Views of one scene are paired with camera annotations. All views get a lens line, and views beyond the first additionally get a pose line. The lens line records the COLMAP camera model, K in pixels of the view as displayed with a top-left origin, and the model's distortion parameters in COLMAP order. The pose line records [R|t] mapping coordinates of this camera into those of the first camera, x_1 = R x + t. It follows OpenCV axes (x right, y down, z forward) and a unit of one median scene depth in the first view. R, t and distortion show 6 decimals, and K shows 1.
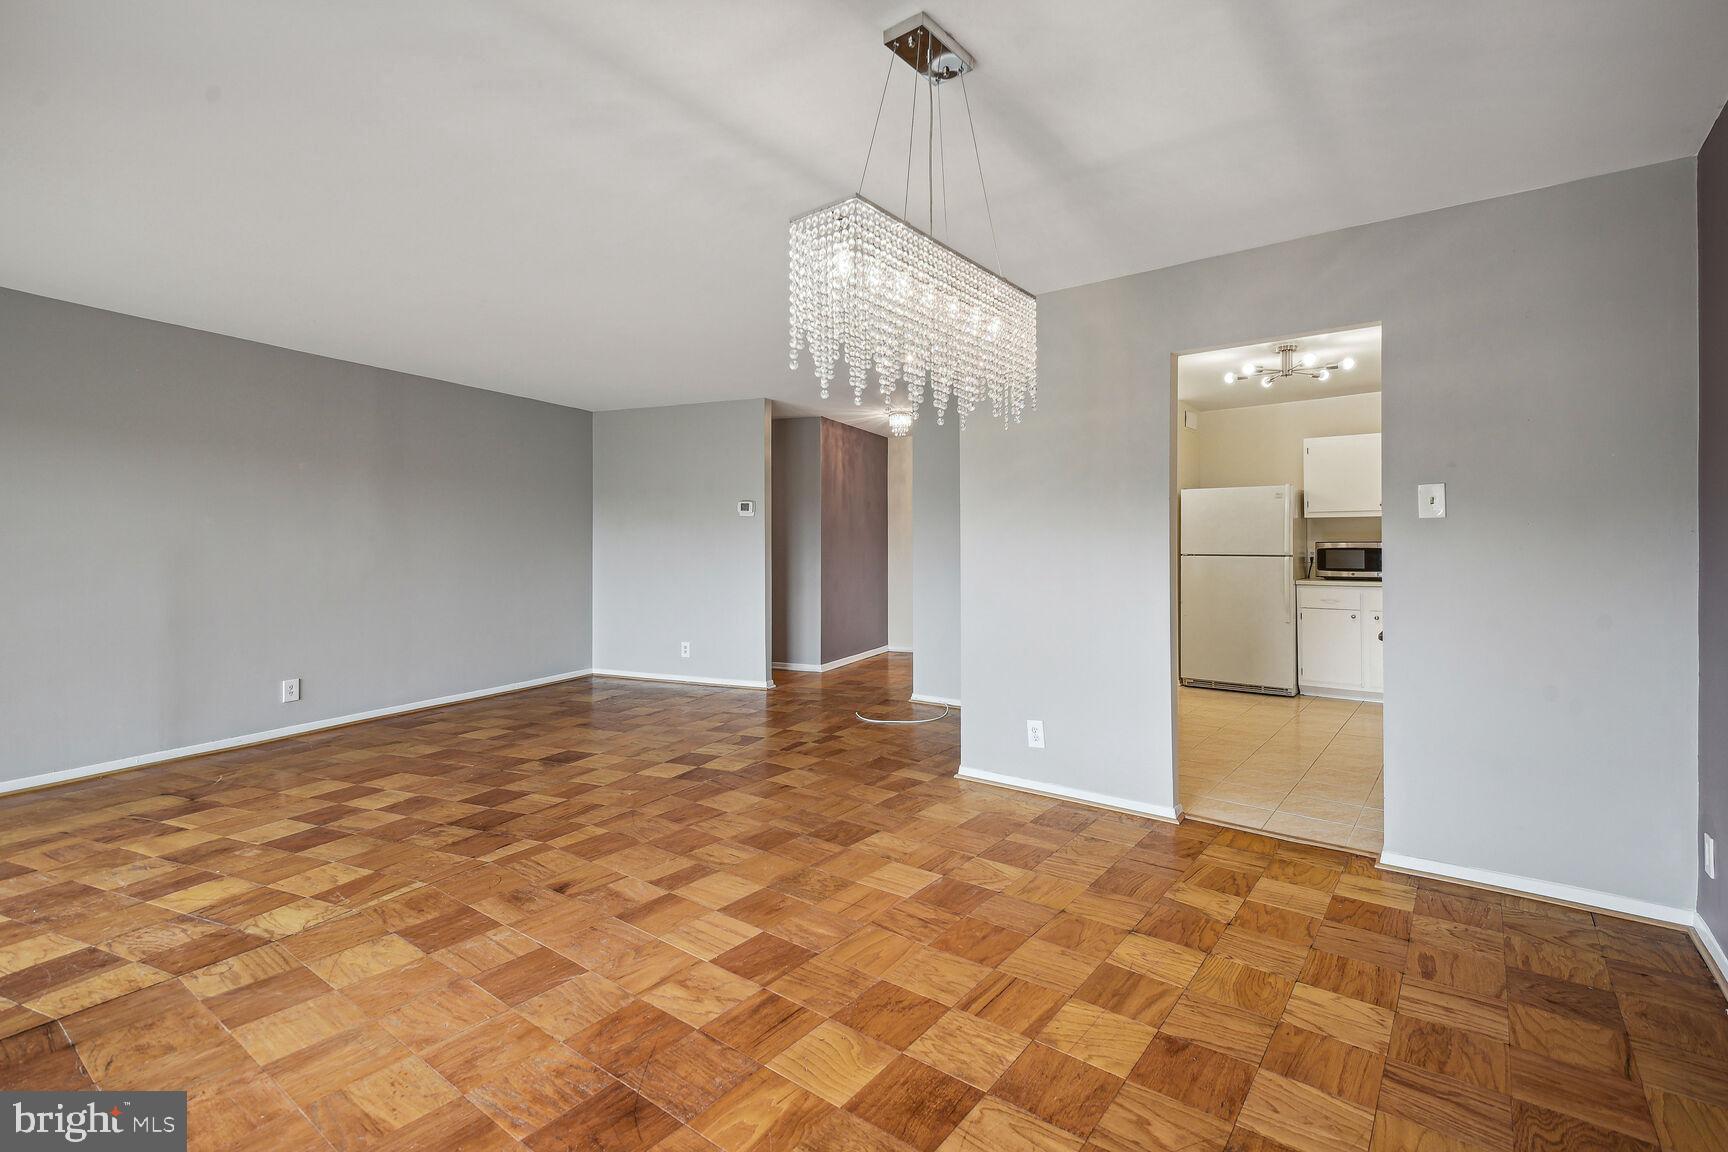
lens RADIAL K [[791.2, 0, 883.7], [0, 791.2, 534.2], [0, 0, 1]] dist [0.031032, -0.008028]
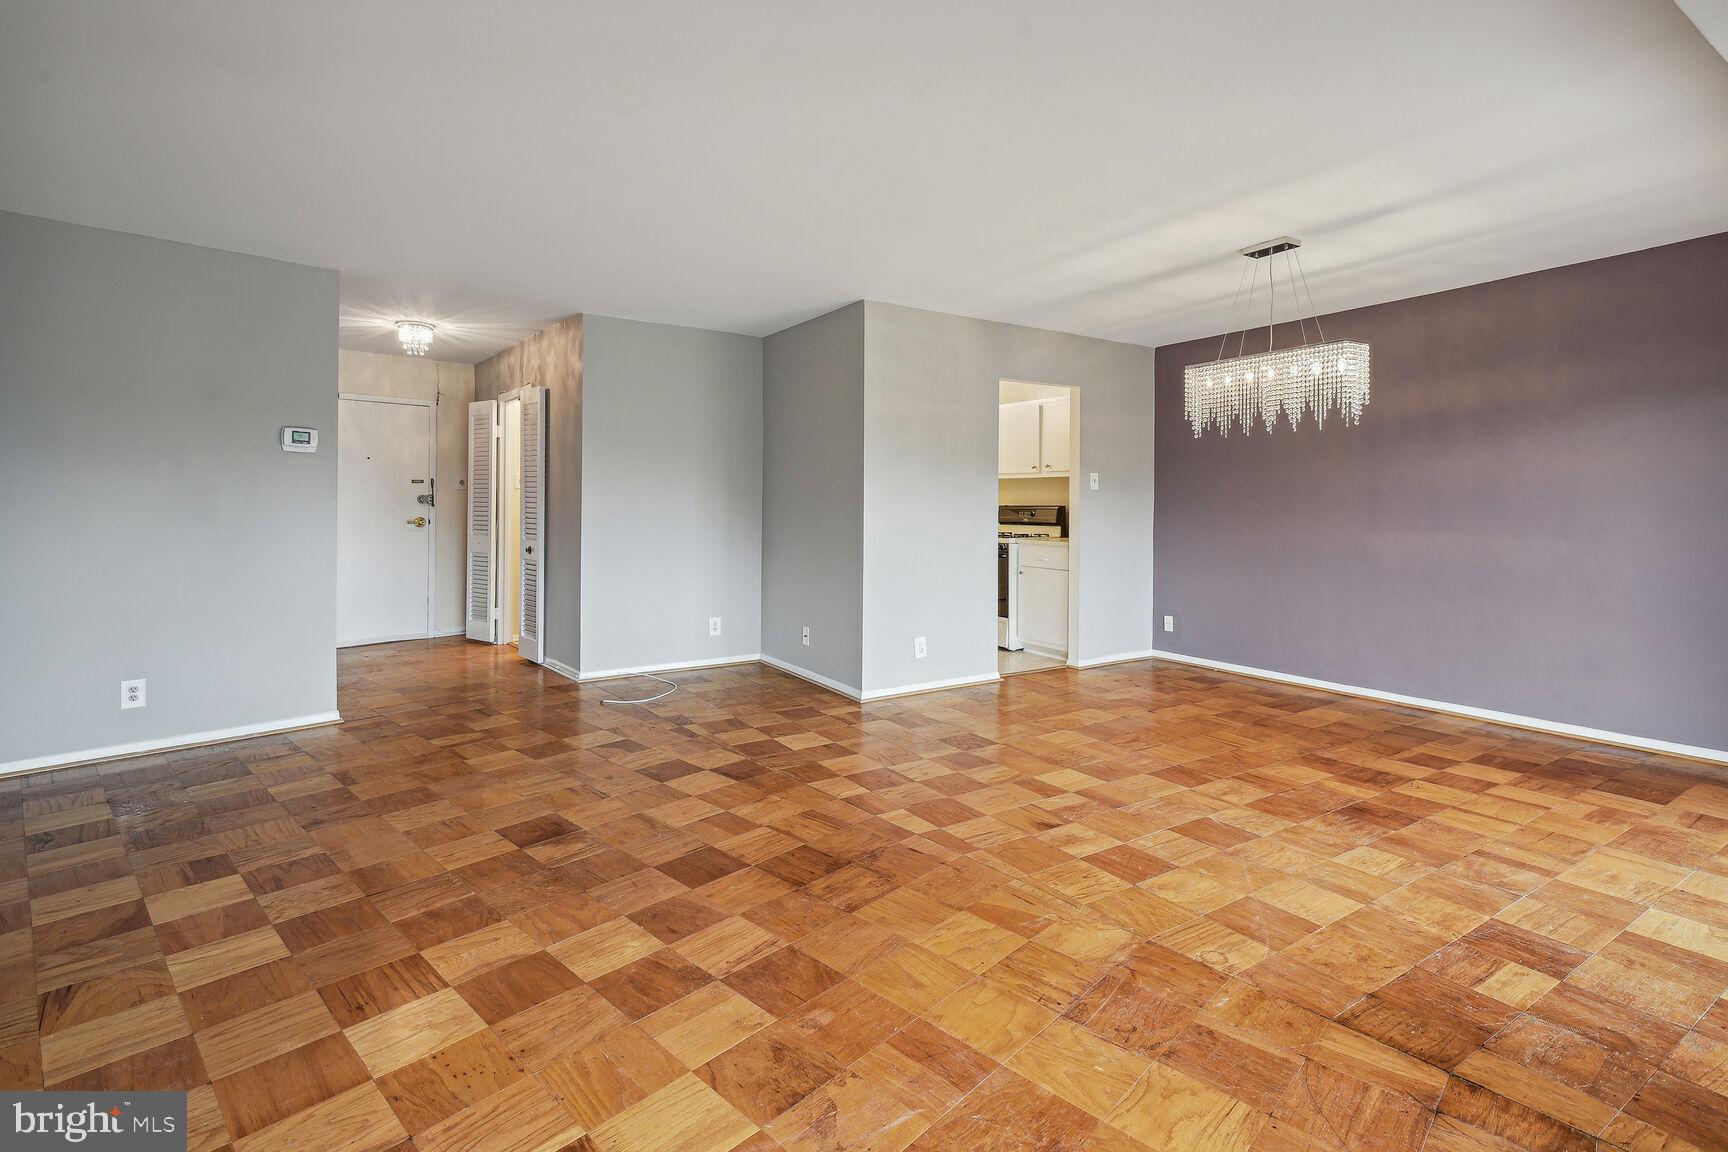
lens RADIAL K [[797.8, 0, 886.4], [0, 797.8, 516.0], [0, 0, 1]] dist [0.035009, -0.015670]
pose [[0.347092, -0.012609, 0.937746, -0.824918], [-0.016788, 0.999666, 0.019656, 0.008968], [-0.937681, -0.022565, 0.346764, 0.473155]]
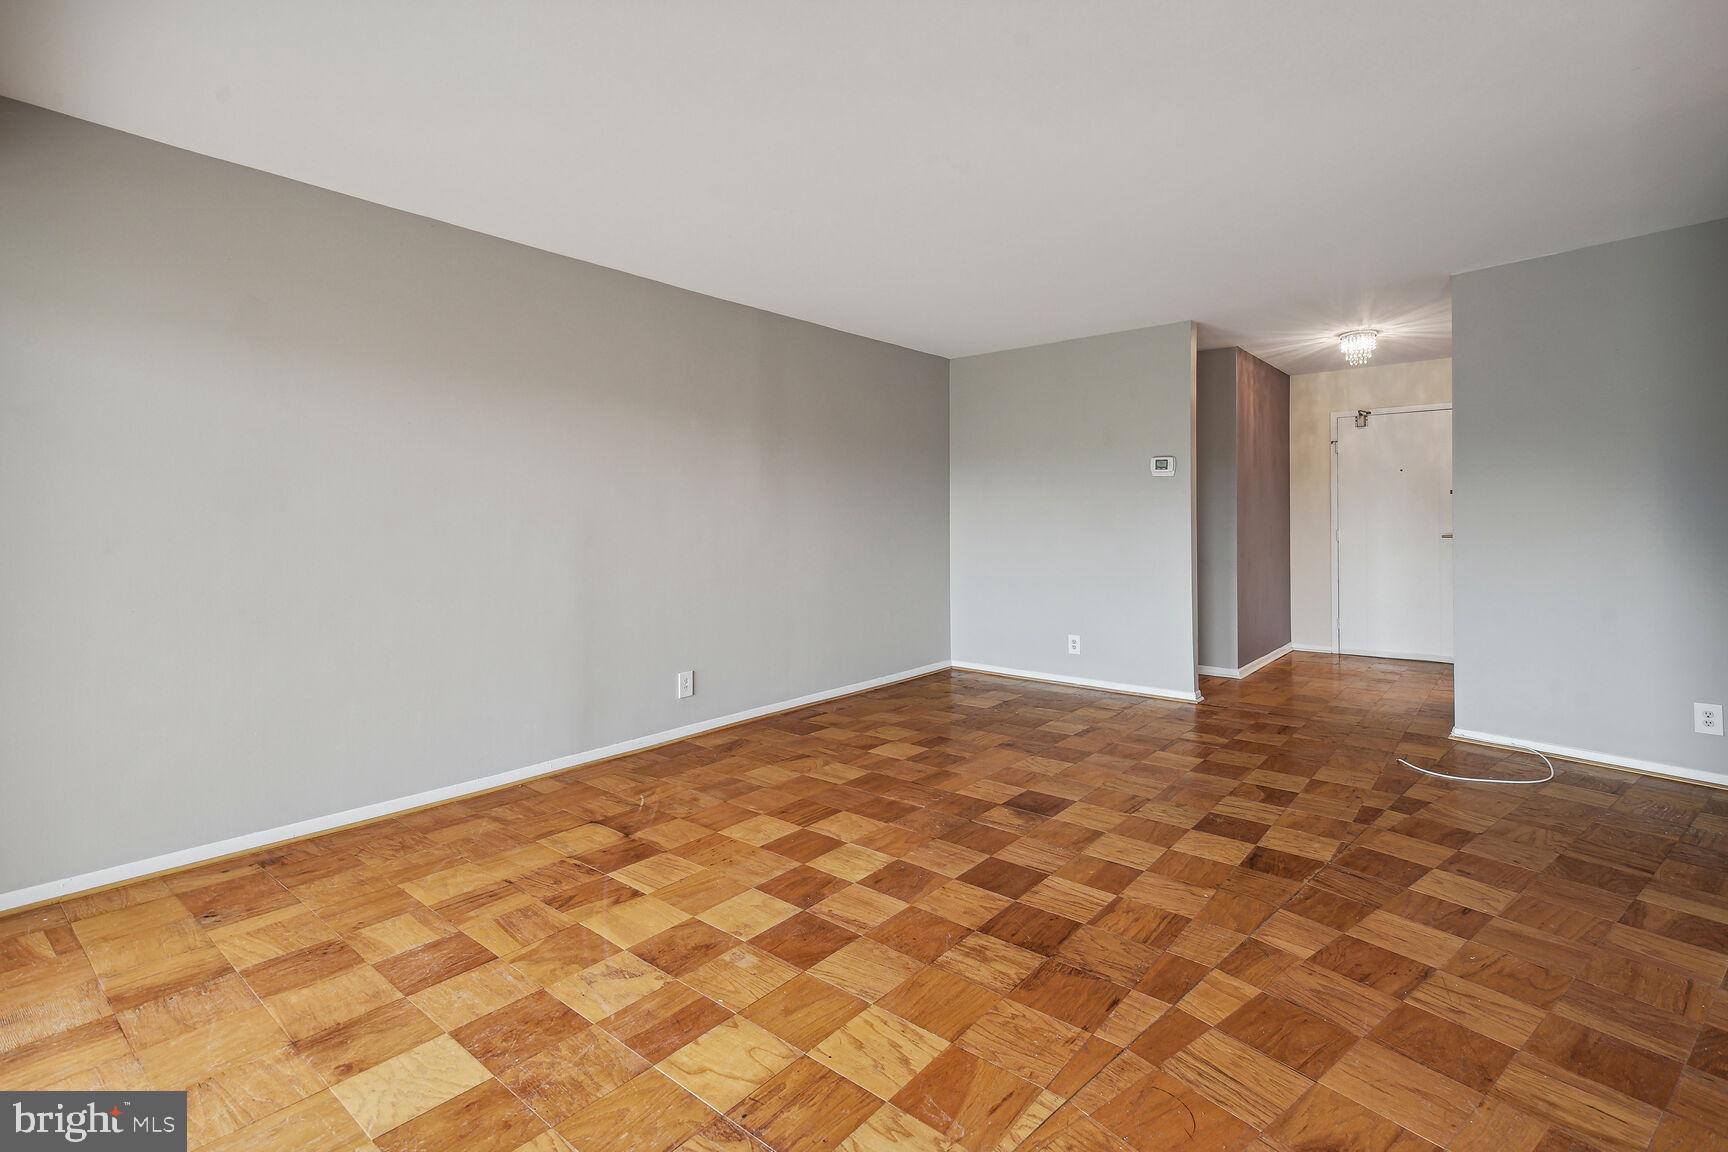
lens RADIAL K [[797.8, 0, 886.4], [0, 797.8, 516.0], [0, 0, 1]] dist [0.035009, -0.015670]
pose [[0.963782, -0.005509, -0.266635, -0.304612], [0.008021, 0.999933, 0.008333, 0.010001], [0.266571, -0.010170, 0.963762, 0.238375]]
